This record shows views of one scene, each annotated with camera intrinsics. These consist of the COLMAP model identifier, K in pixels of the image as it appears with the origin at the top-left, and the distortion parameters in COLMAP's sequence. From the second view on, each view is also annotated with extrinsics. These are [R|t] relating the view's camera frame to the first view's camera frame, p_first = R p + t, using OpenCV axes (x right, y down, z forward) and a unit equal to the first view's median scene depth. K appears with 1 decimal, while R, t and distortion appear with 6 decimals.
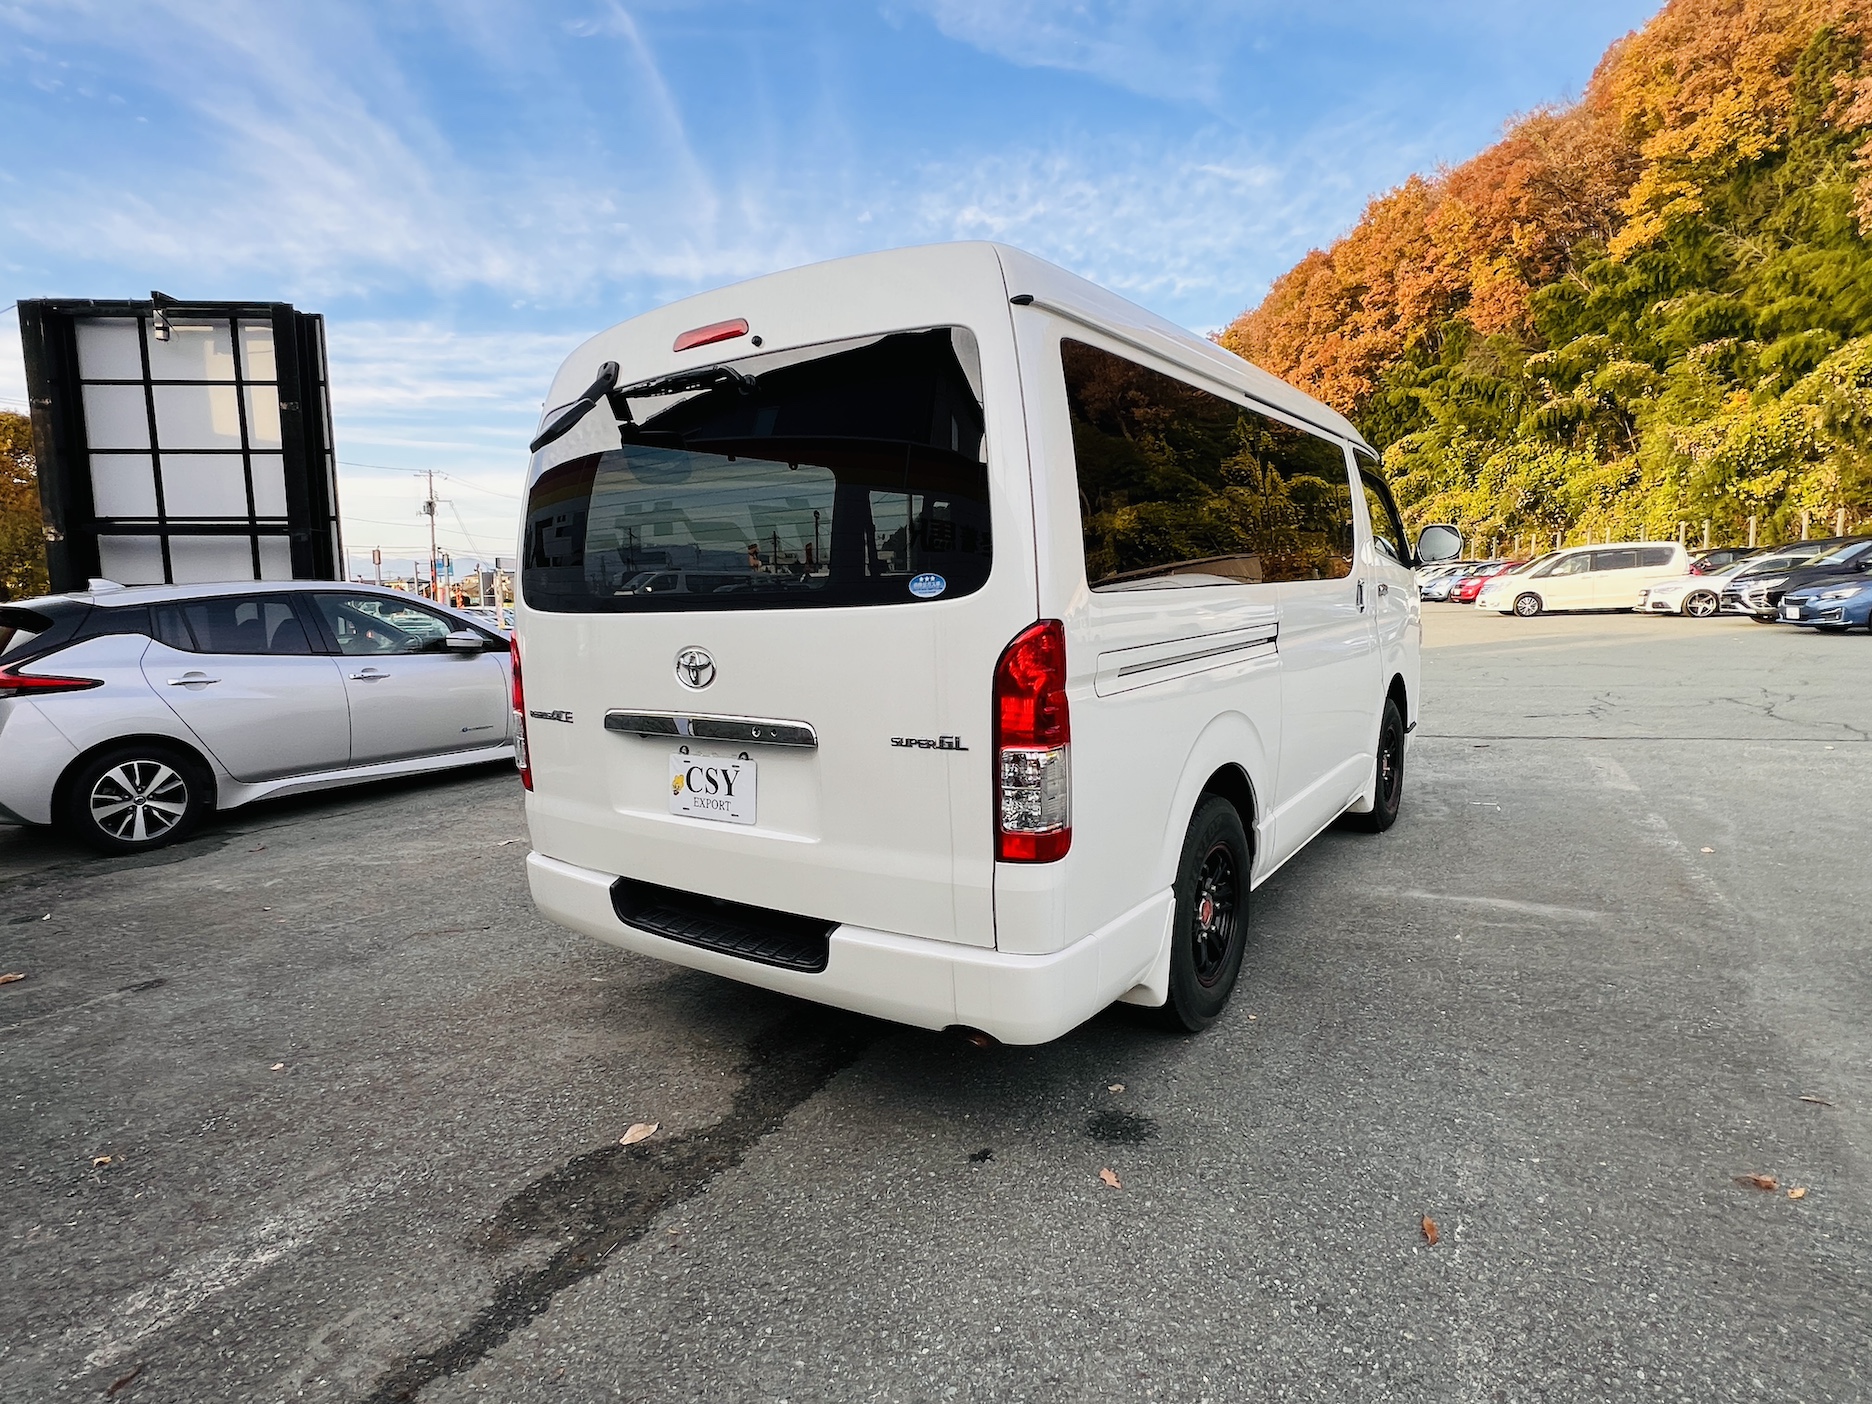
lens RADIAL K [[984.6, 0, 949.1], [0, 984.6, 702.9], [0, 0, 1]] dist [0.003086, -0.000131]
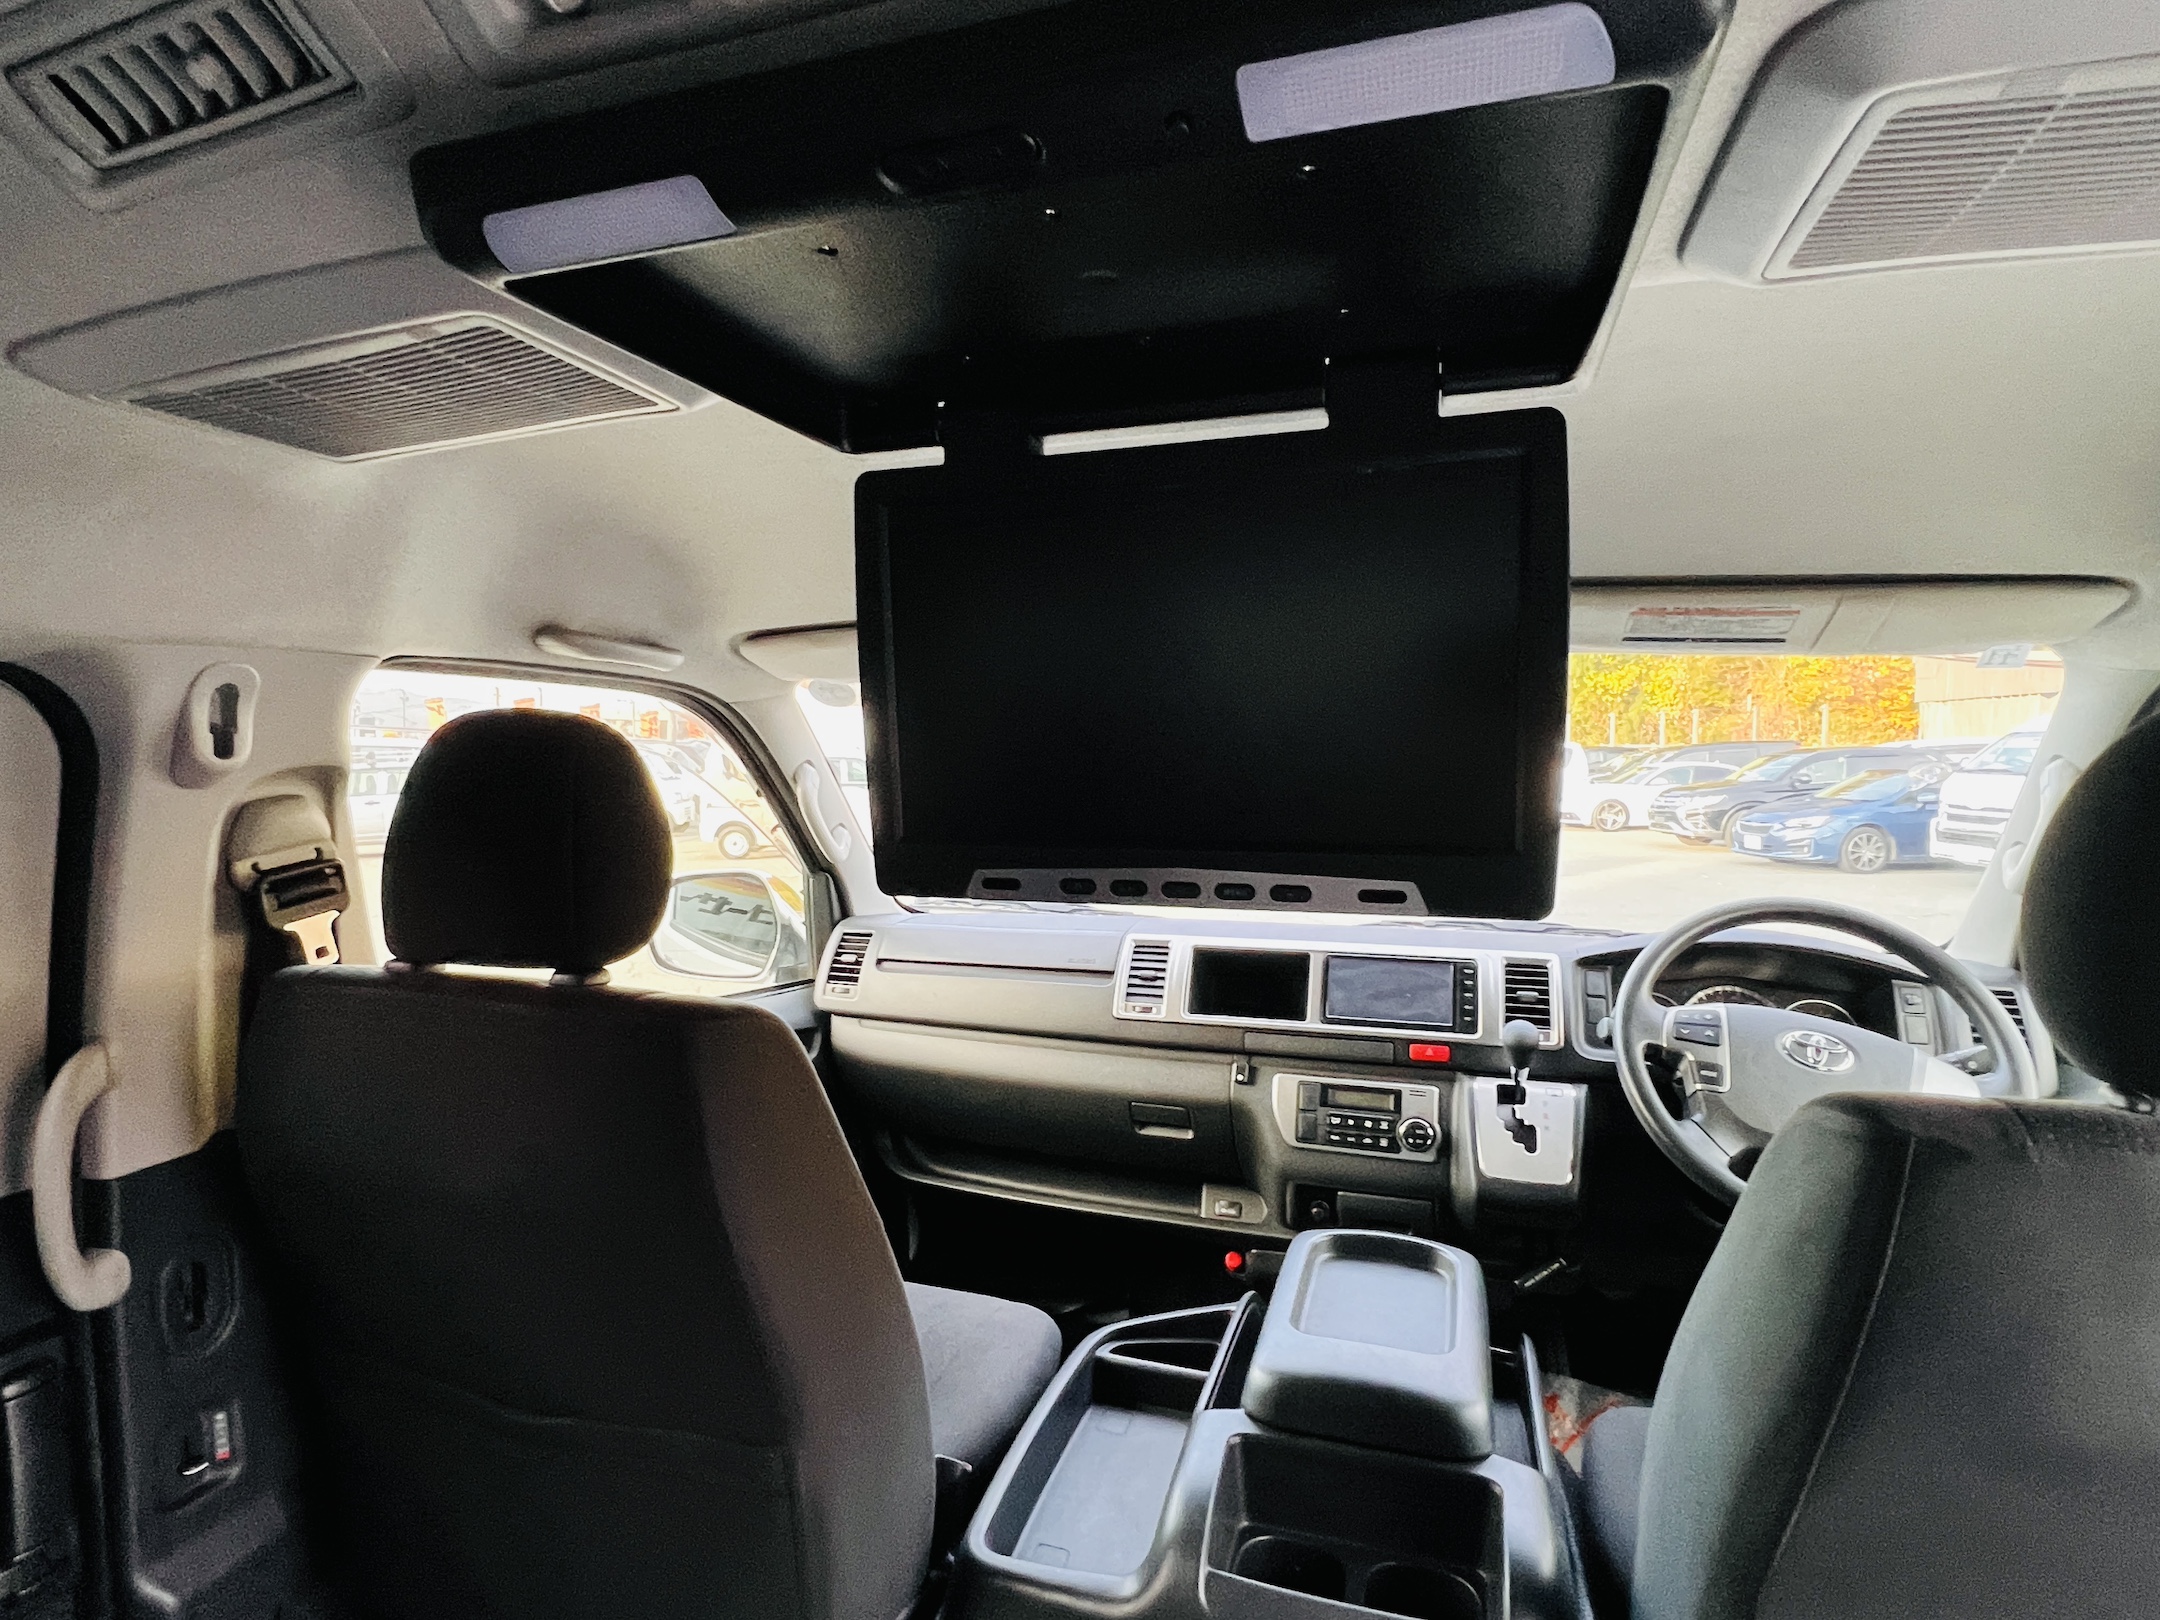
lens RADIAL K [[1144.8, 0, 1071.6], [0, 1144.8, 814.6], [0, 0, 1]] dist [-0.002221, 0.001005]
pose [[0.961214, 0.011347, 0.275570, 0.018211], [0.007203, 0.997780, -0.066210, -0.023951], [-0.275709, 0.065627, 0.958998, 0.103602]]
